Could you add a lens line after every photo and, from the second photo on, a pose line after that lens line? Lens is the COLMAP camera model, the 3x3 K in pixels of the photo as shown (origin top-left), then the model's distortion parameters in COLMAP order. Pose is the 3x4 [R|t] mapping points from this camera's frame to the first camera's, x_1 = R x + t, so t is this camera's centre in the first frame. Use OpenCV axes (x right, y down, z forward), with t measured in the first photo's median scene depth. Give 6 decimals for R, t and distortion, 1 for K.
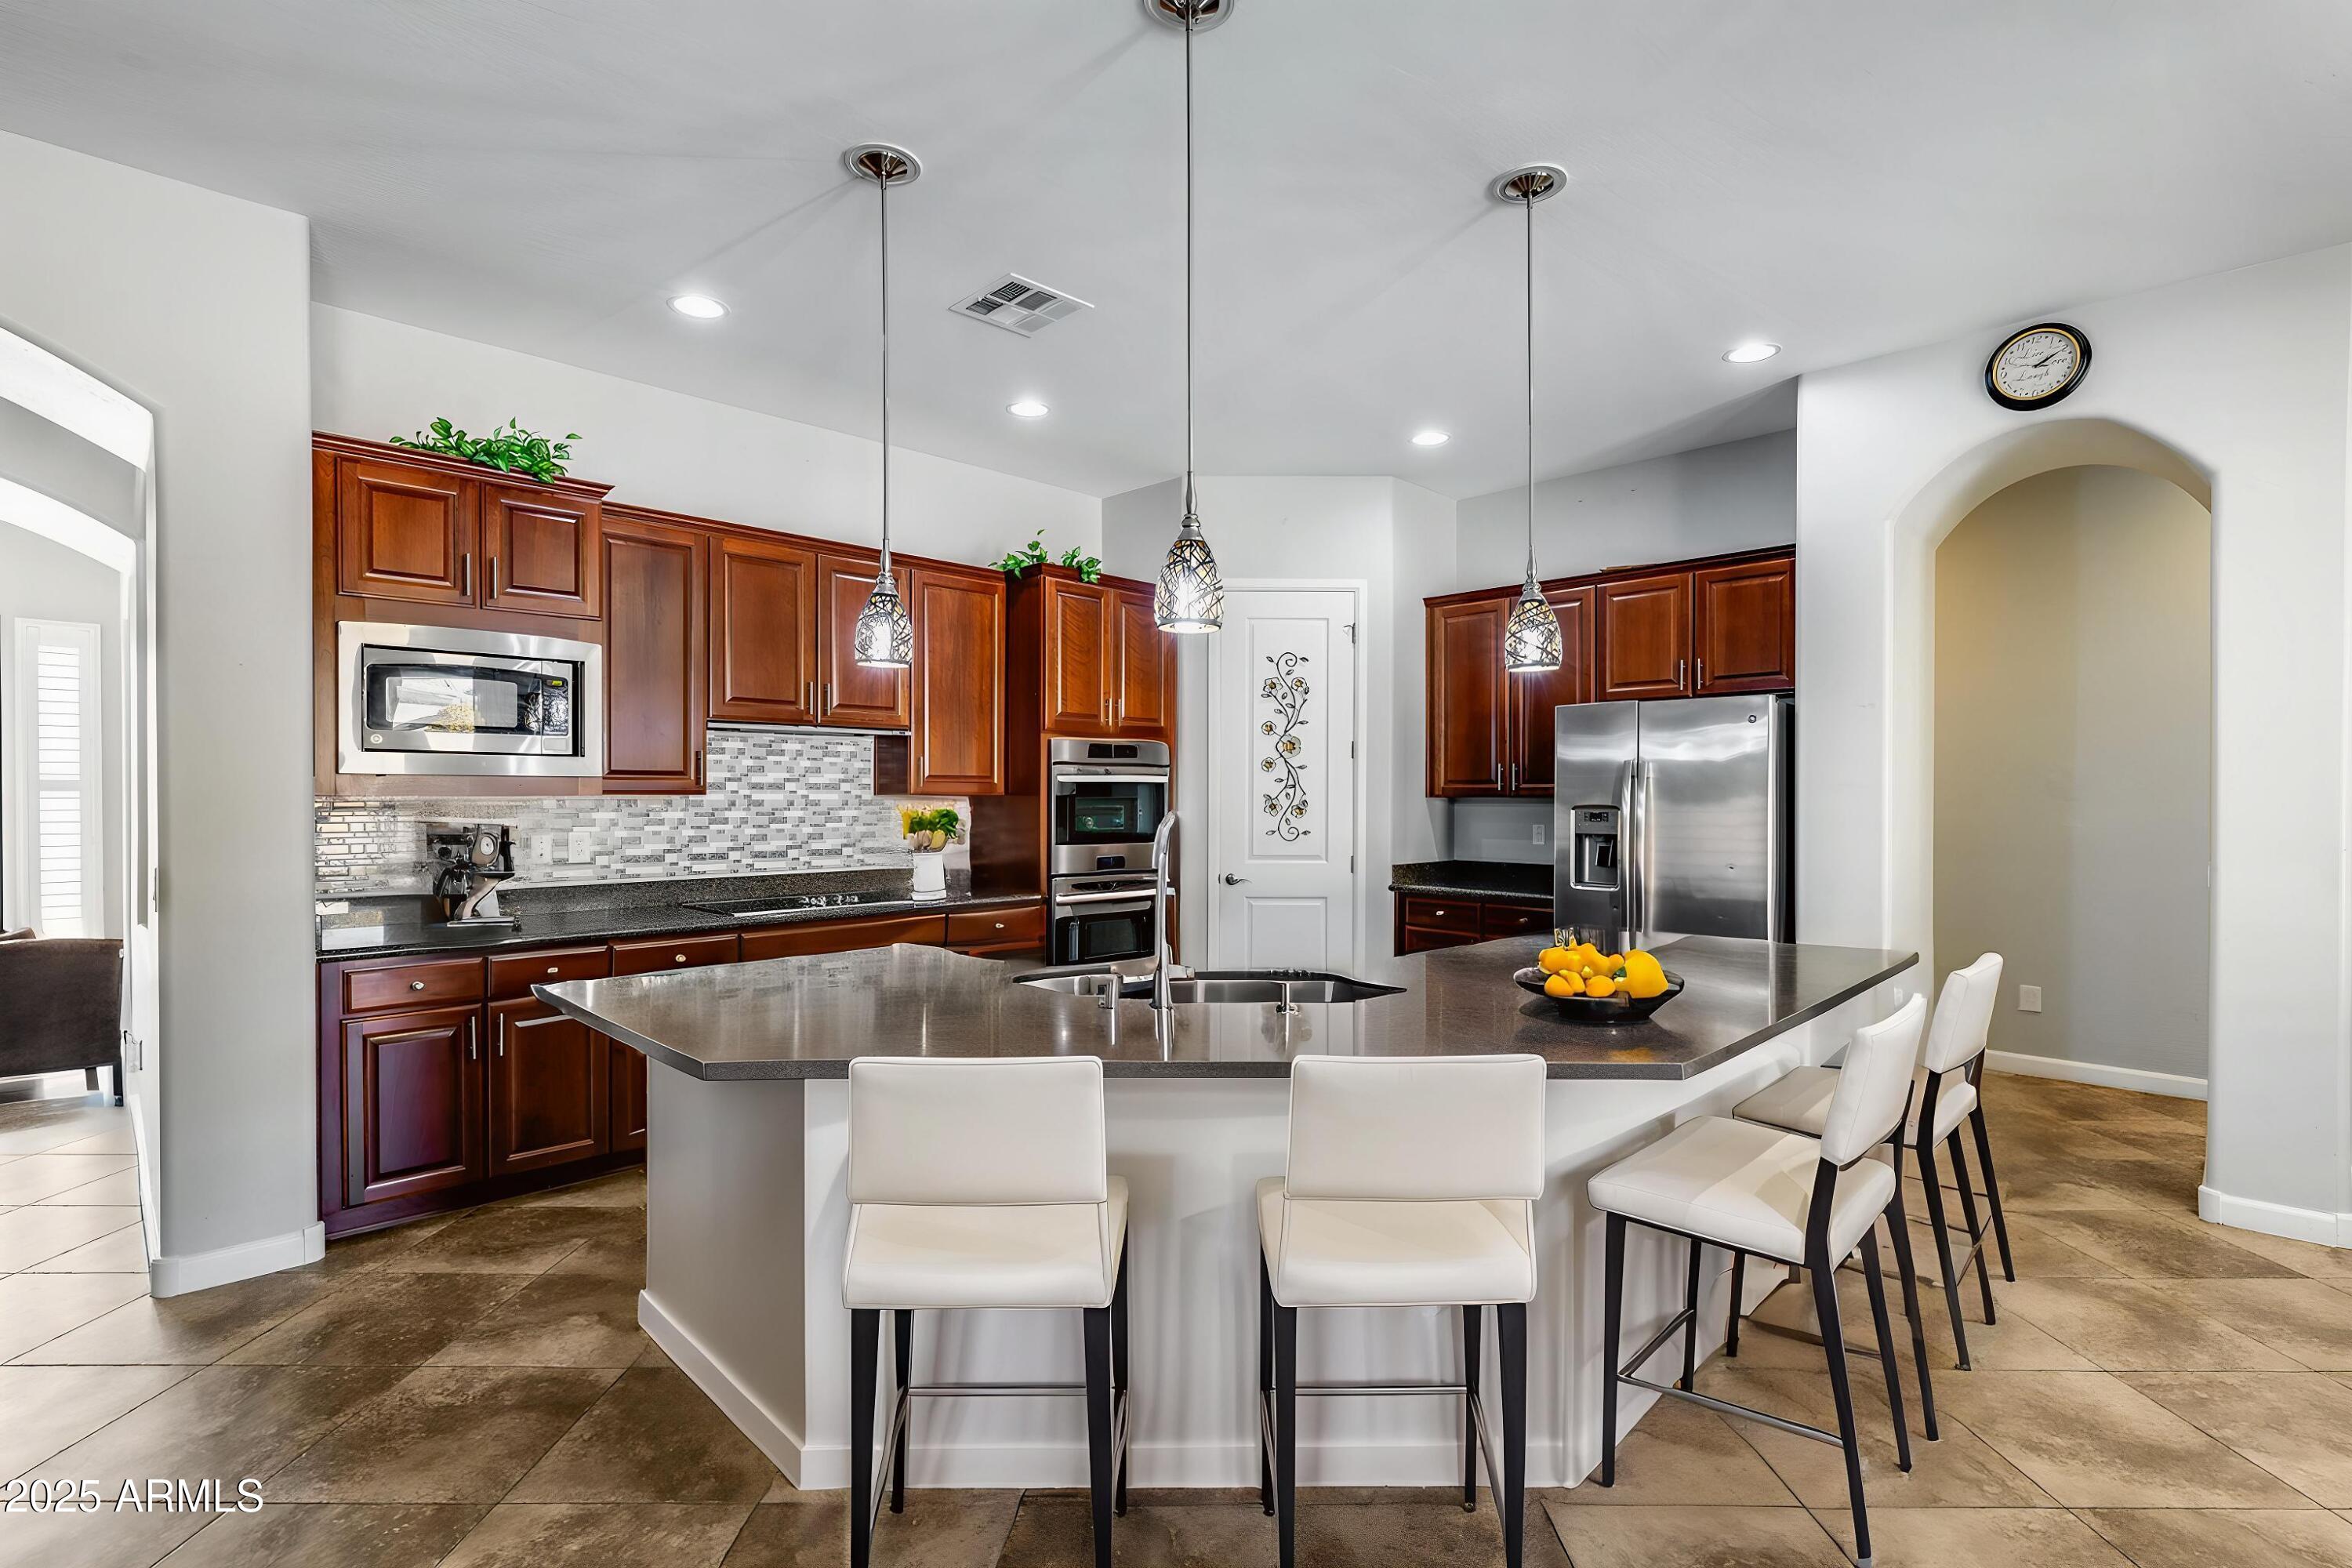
lens RADIAL K [[1075.7, 0, 1176.0], [0, 1075.7, 784.0], [0, 0, 1]] dist [0.000167, -0.000180]
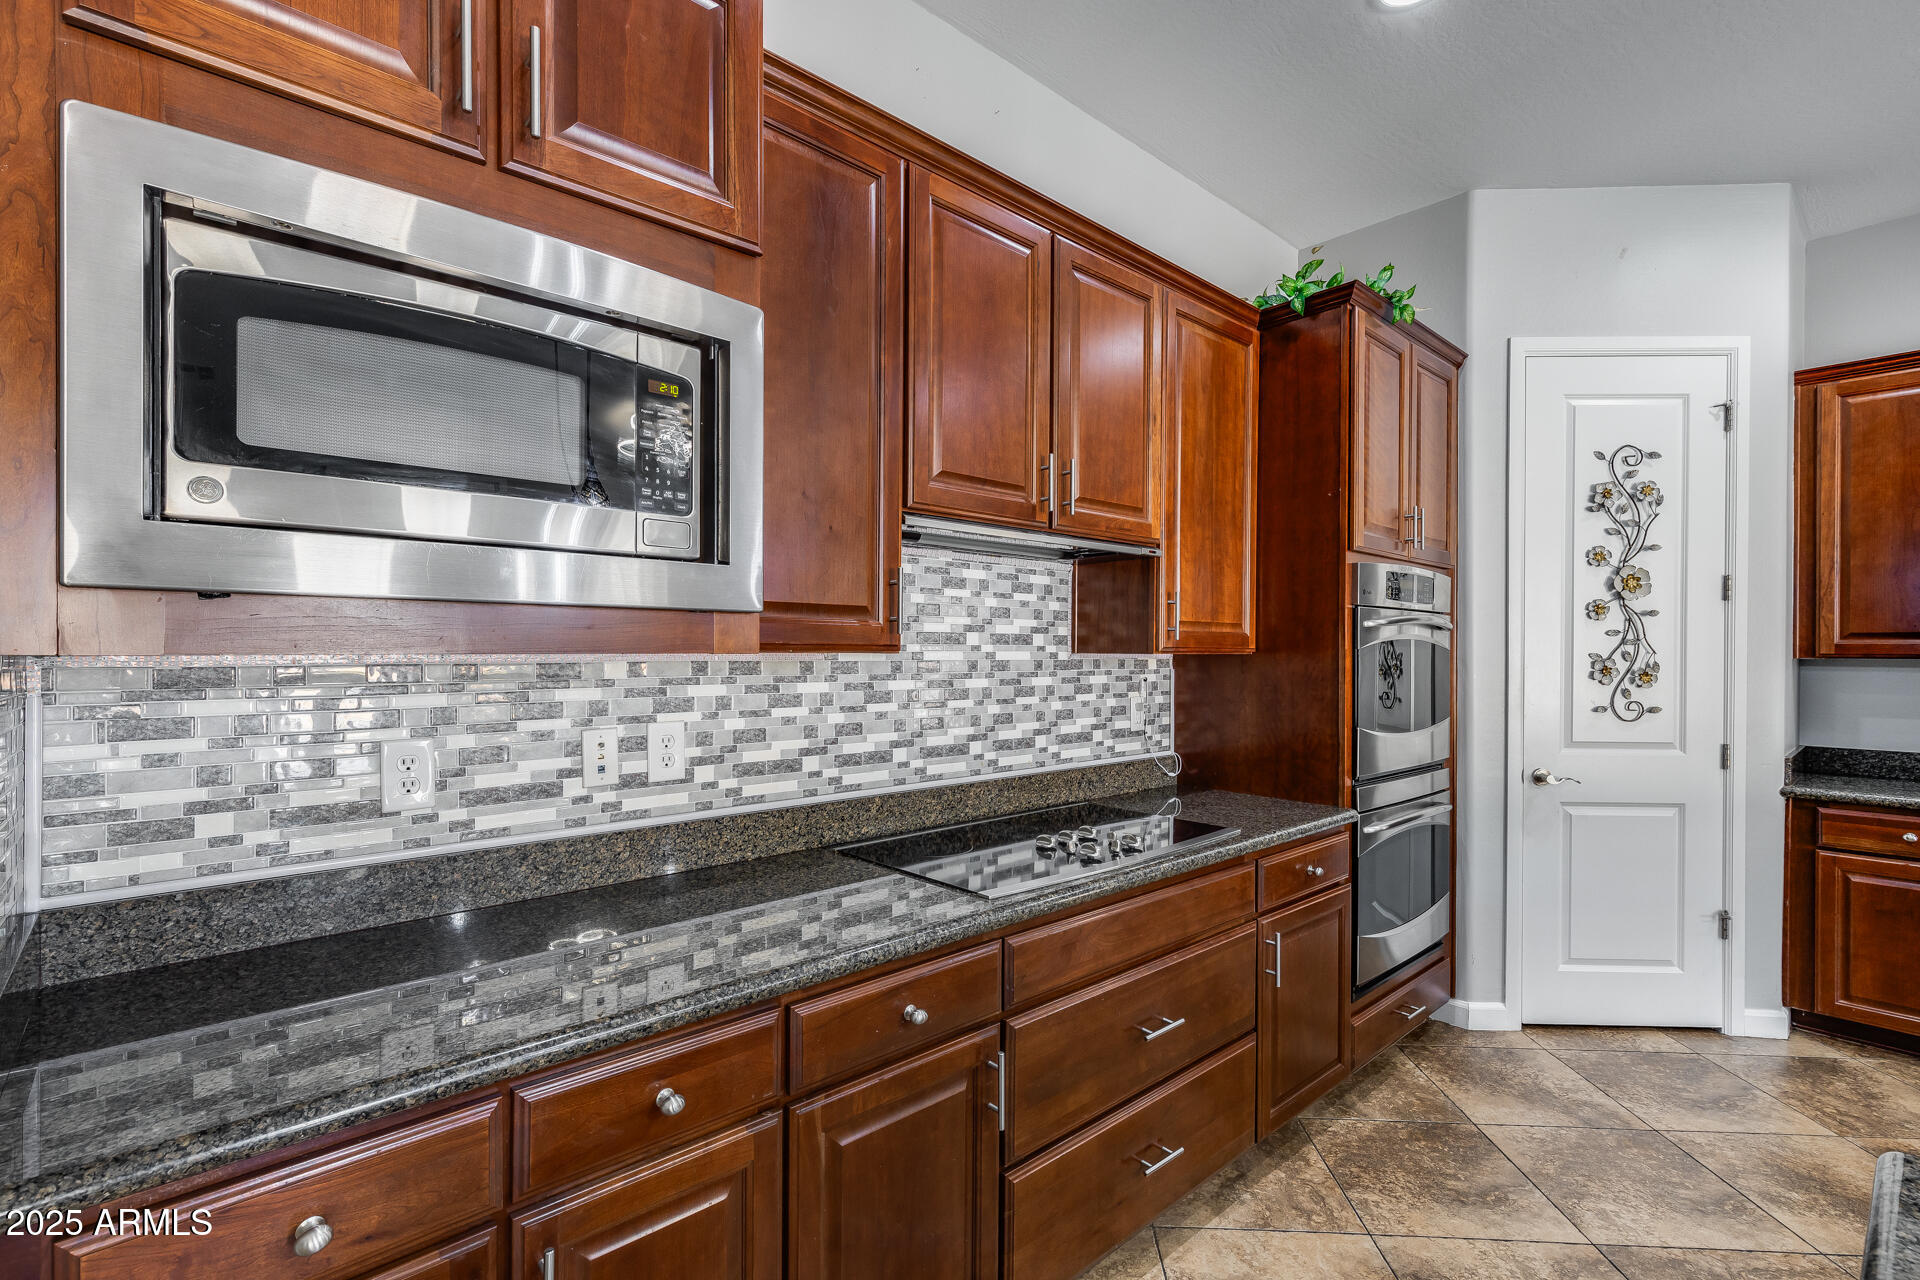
lens RADIAL K [[850.1, 0, 960.0], [0, 850.1, 640.0], [0, 0, 1]] dist [0.000247, 0.000074]
pose [[0.998499, 0.002325, -0.054718, -0.327068], [-0.002499, 0.999992, -0.003113, 0.004310], [0.054710, 0.003245, 0.998497, 0.498139]]
